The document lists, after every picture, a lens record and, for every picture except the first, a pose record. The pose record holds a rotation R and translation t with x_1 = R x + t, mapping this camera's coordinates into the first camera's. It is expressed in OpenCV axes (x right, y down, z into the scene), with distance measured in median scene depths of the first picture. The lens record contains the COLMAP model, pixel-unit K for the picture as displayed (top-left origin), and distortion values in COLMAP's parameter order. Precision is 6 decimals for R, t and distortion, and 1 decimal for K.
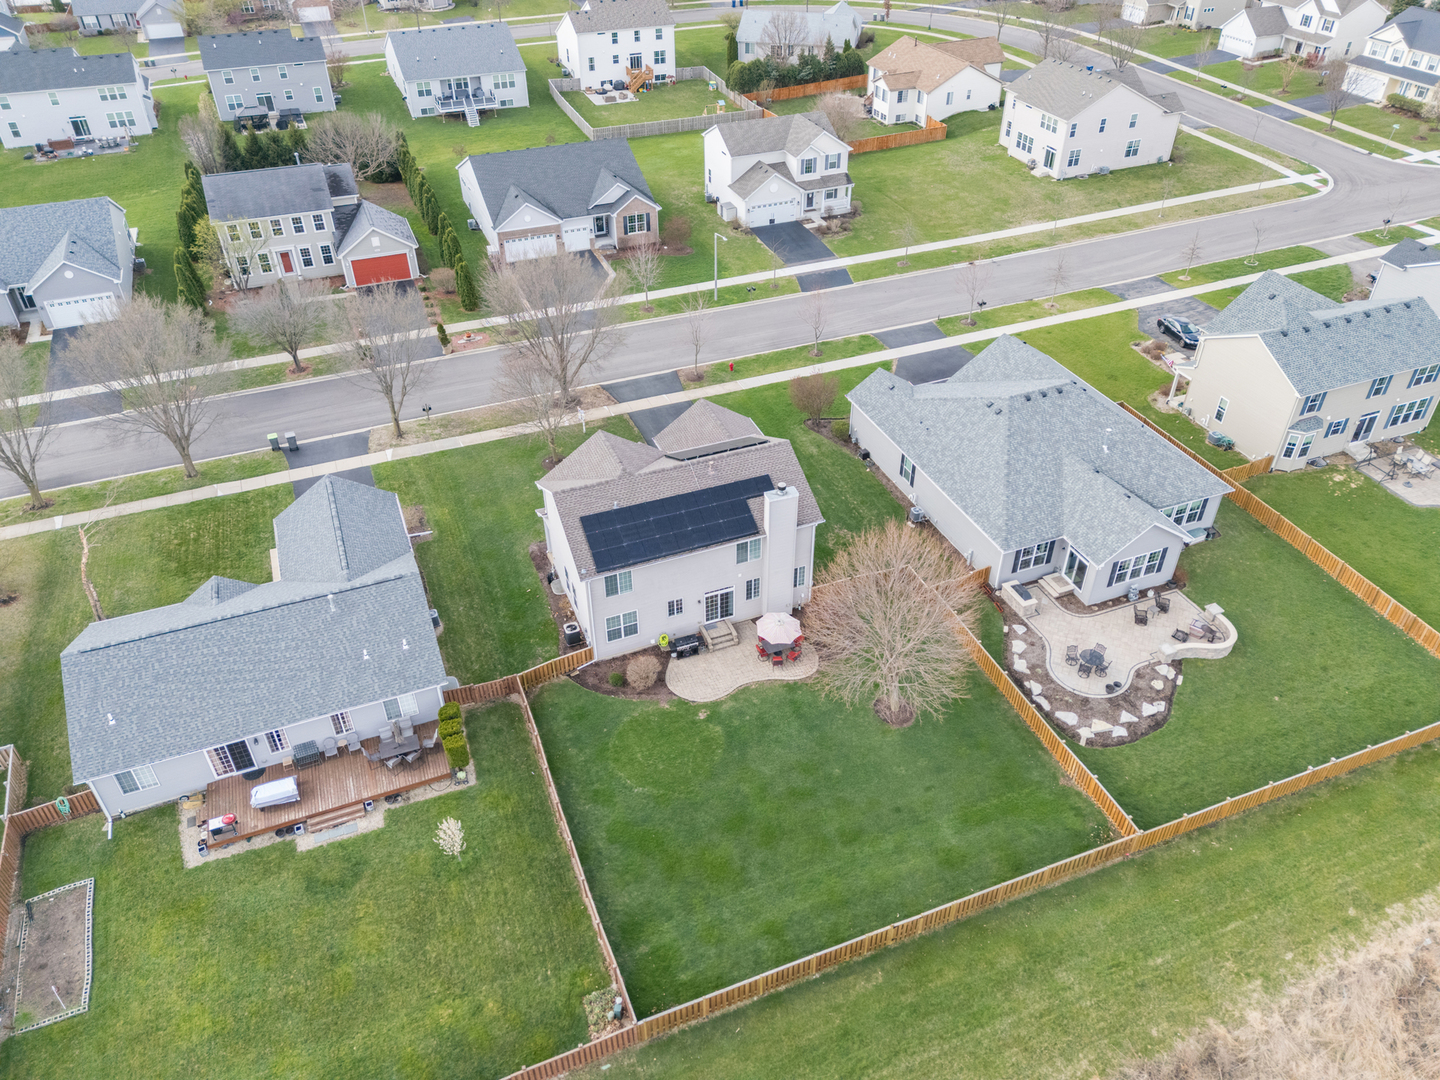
lens RADIAL K [[1059.5, 0, 721.0], [0, 1059.5, 530.5], [0, 0, 1]] dist [0.065573, -0.051659]
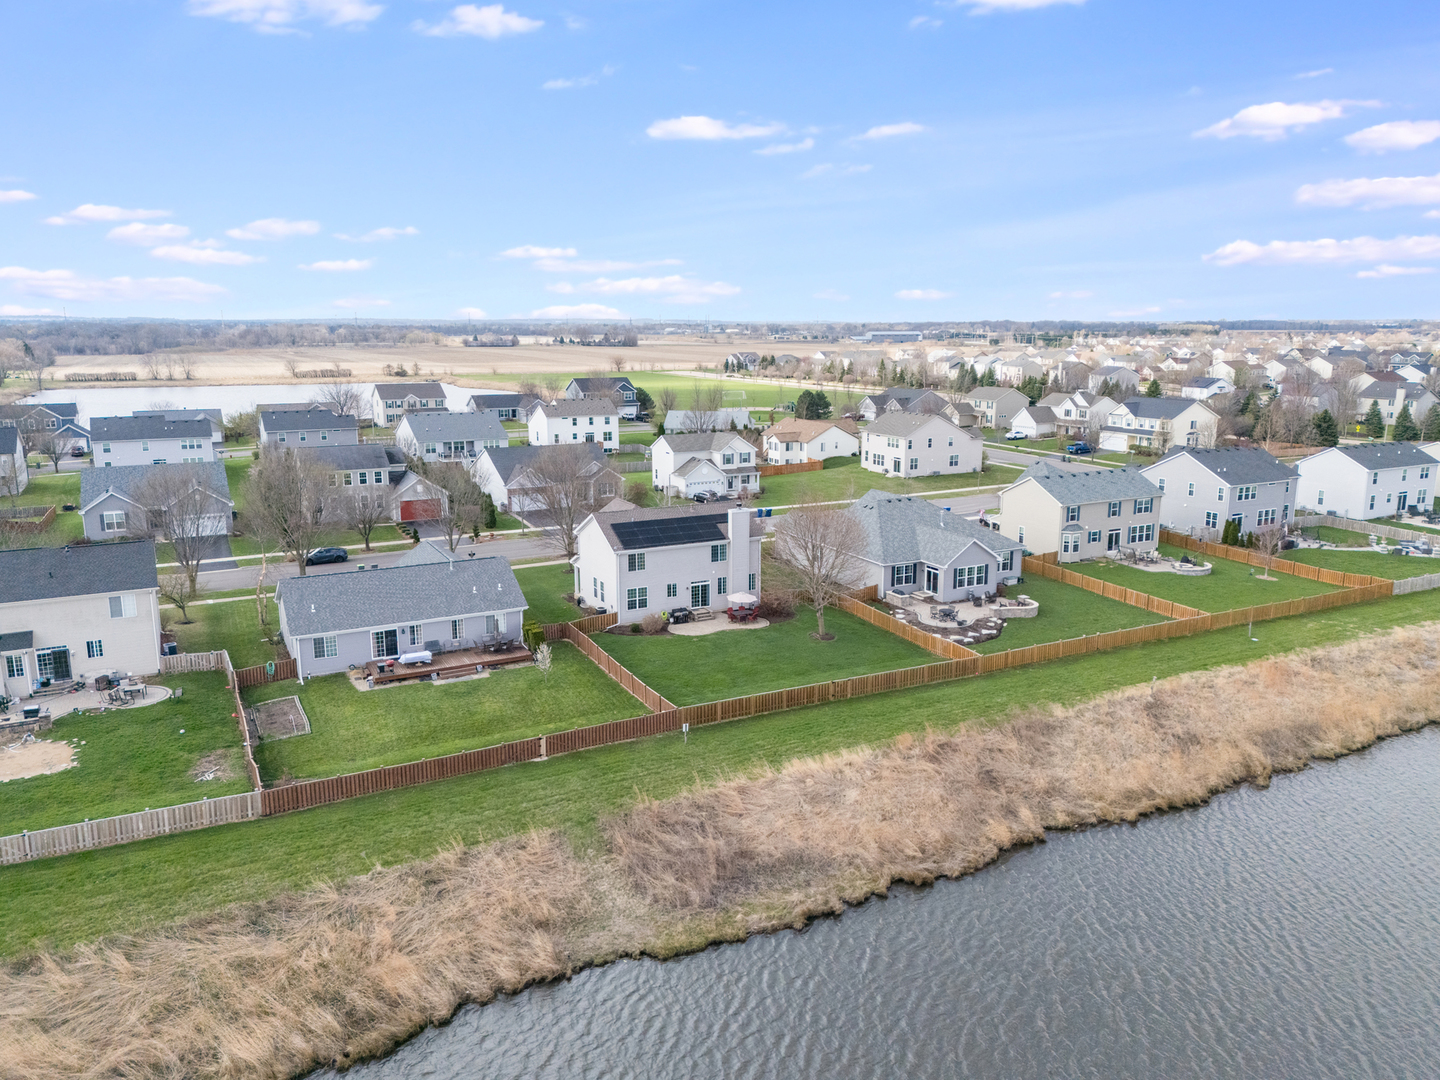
lens RADIAL K [[1049.3, 0, 720.0], [0, 1049.3, 540.0], [0, 0, 1]] dist [0.114955, -0.170940]
pose [[0.995406, -0.014424, 0.094653, -0.089807], [0.053605, 0.903080, -0.426114, 0.503532], [-0.079333, 0.429230, 0.899704, -0.289025]]
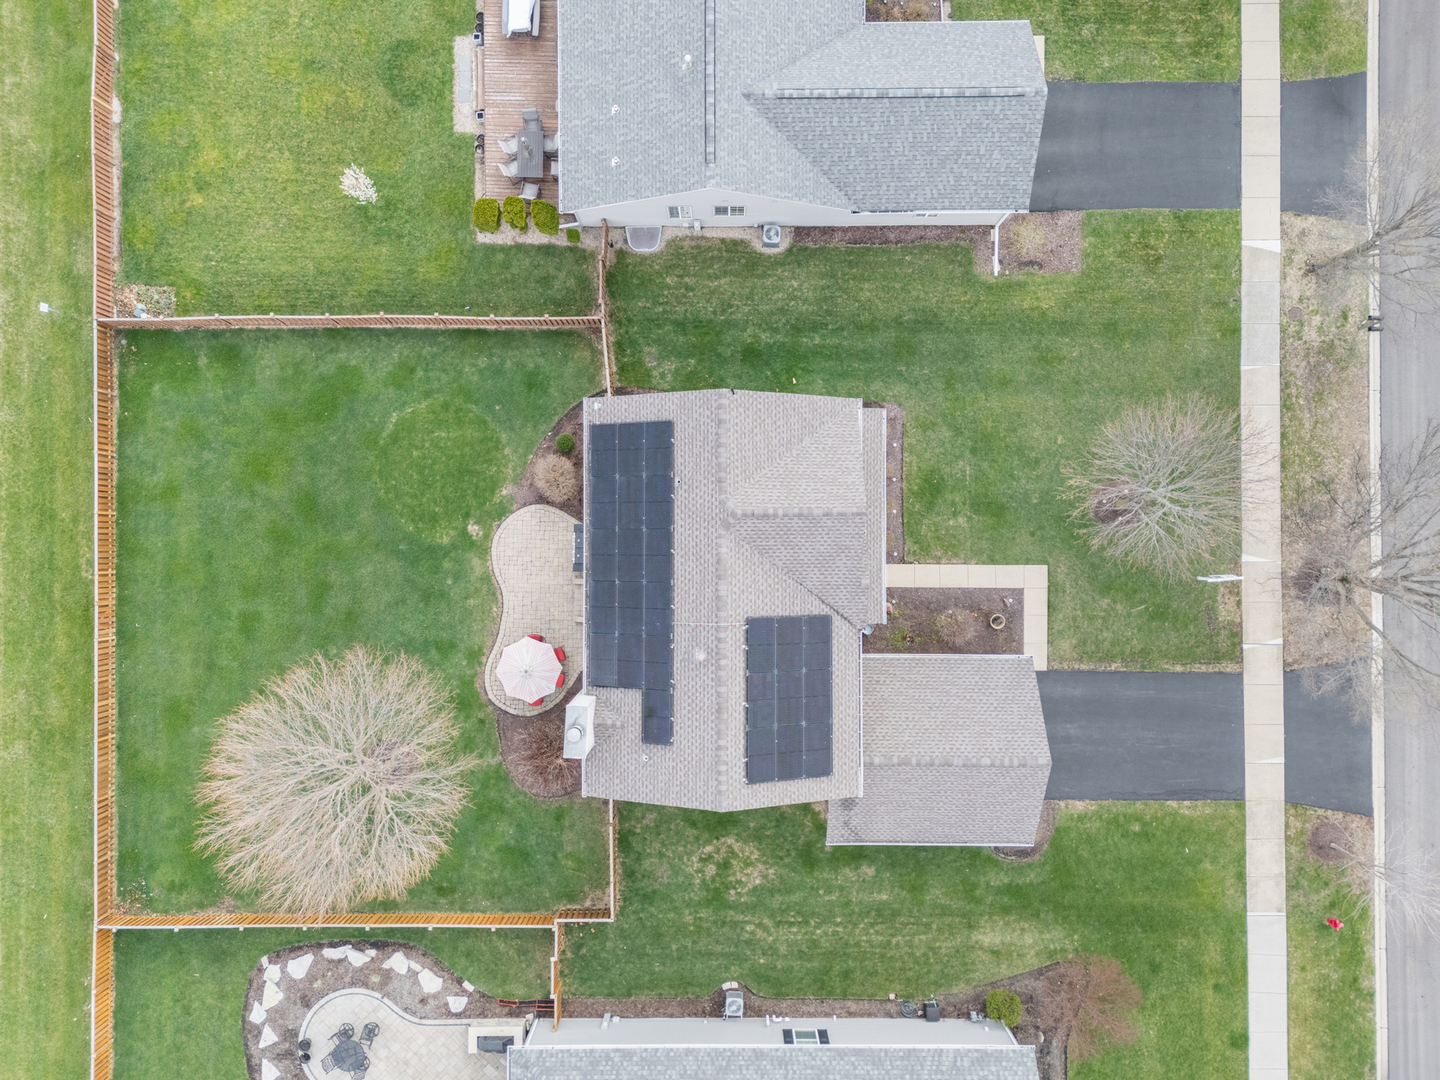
lens RADIAL K [[1059.5, 0, 721.0], [0, 1059.5, 530.5], [0, 0, 1]] dist [0.065573, -0.051659]
pose [[-0.368582, 0.929595, -0.000979, -0.061743], [-0.557608, -0.220247, 0.800353, -0.412435], [0.743788, 0.295541, 0.599529, 0.495073]]
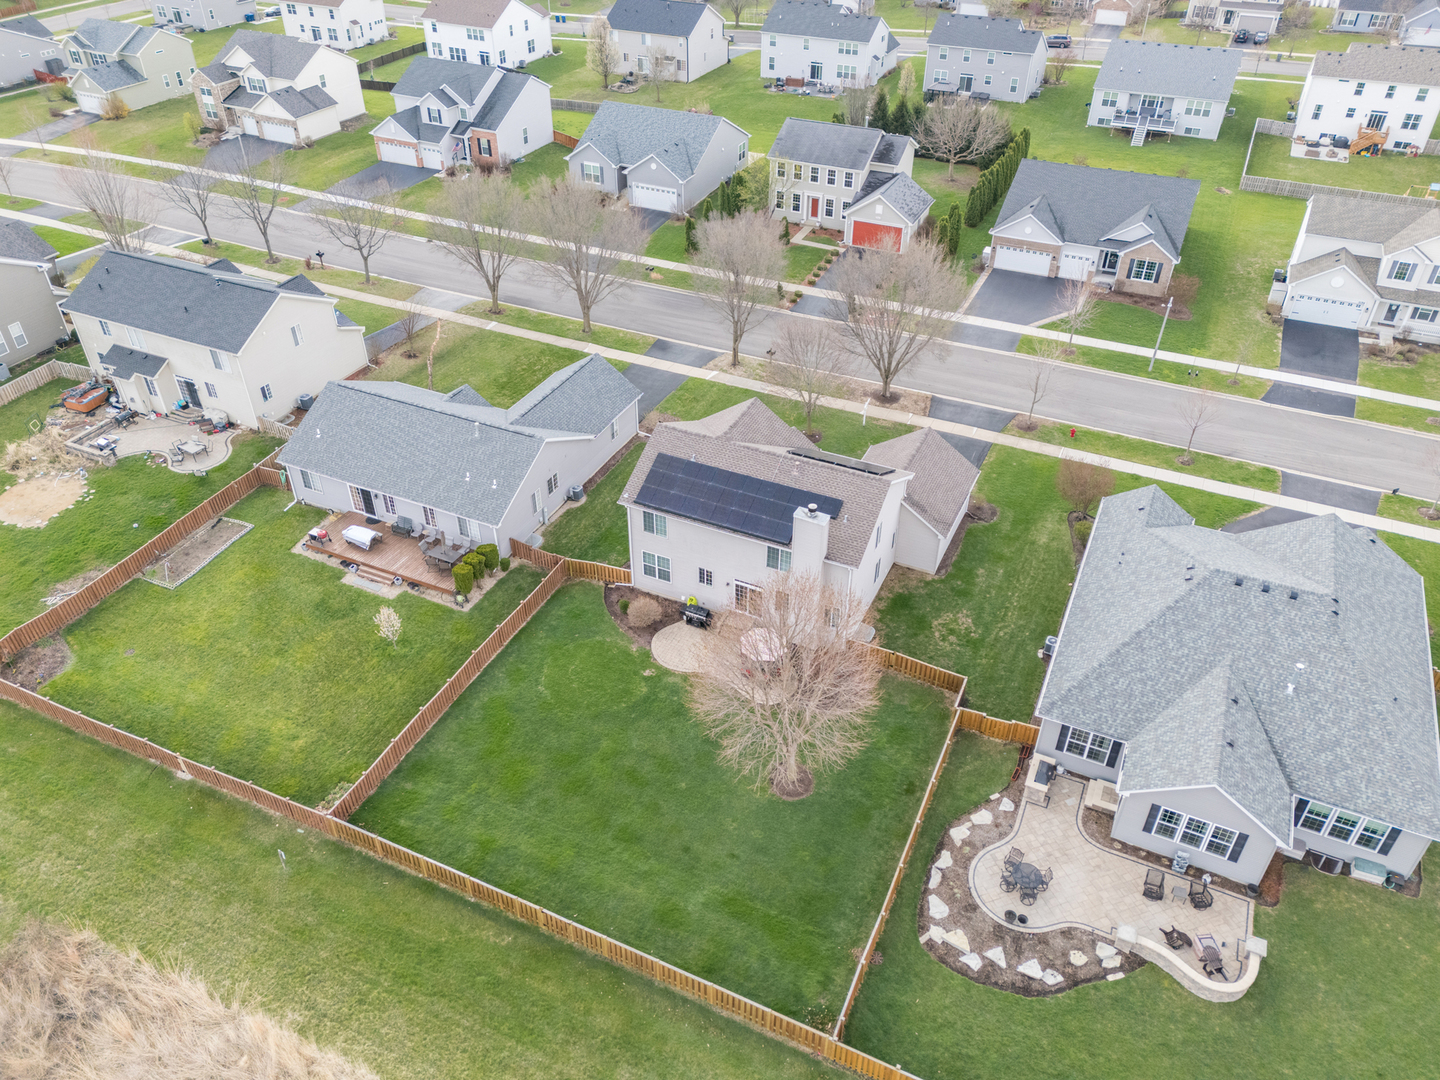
lens RADIAL K [[1059.5, 0, 721.0], [0, 1059.5, 530.5], [0, 0, 1]] dist [0.065573, -0.051659]
pose [[0.684981, 0.438801, -0.581597, 0.417081], [-0.445254, 0.883985, 0.142545, -0.091070], [0.576672, 0.161318, 0.800891, 0.152267]]
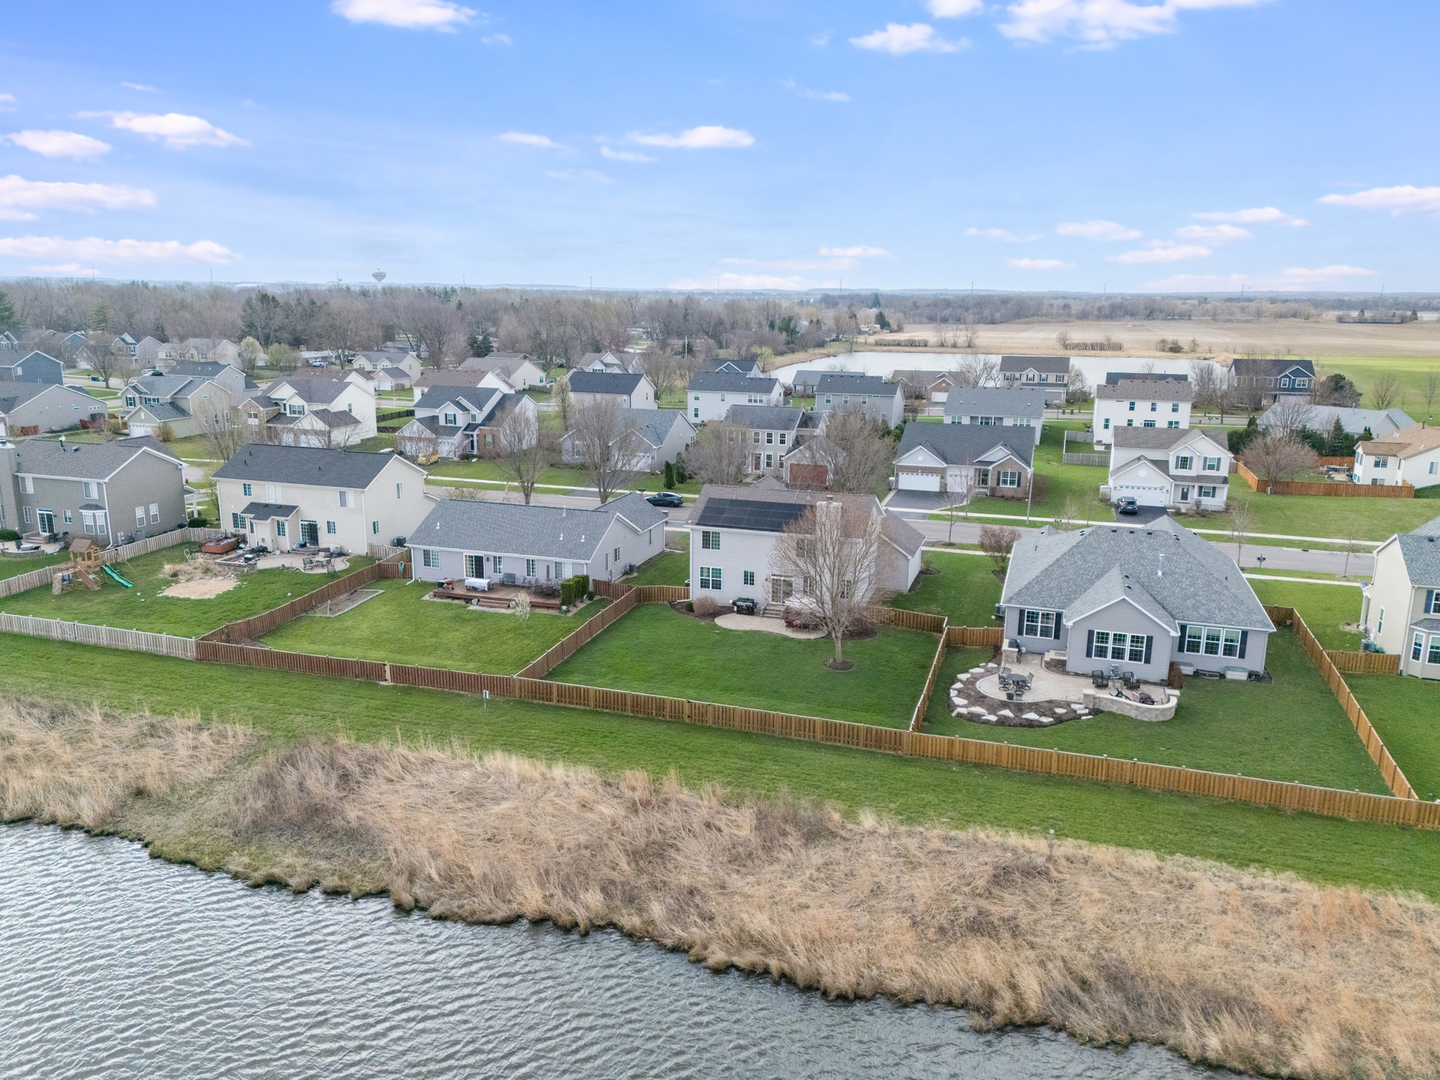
lens RADIAL K [[1059.5, 0, 721.0], [0, 1059.5, 530.5], [0, 0, 1]] dist [0.065573, -0.051659]
pose [[0.769956, 0.154246, -0.619173, 0.605725], [-0.396329, 0.876082, -0.274598, 0.322608], [0.500091, 0.456824, 0.735677, -0.049630]]
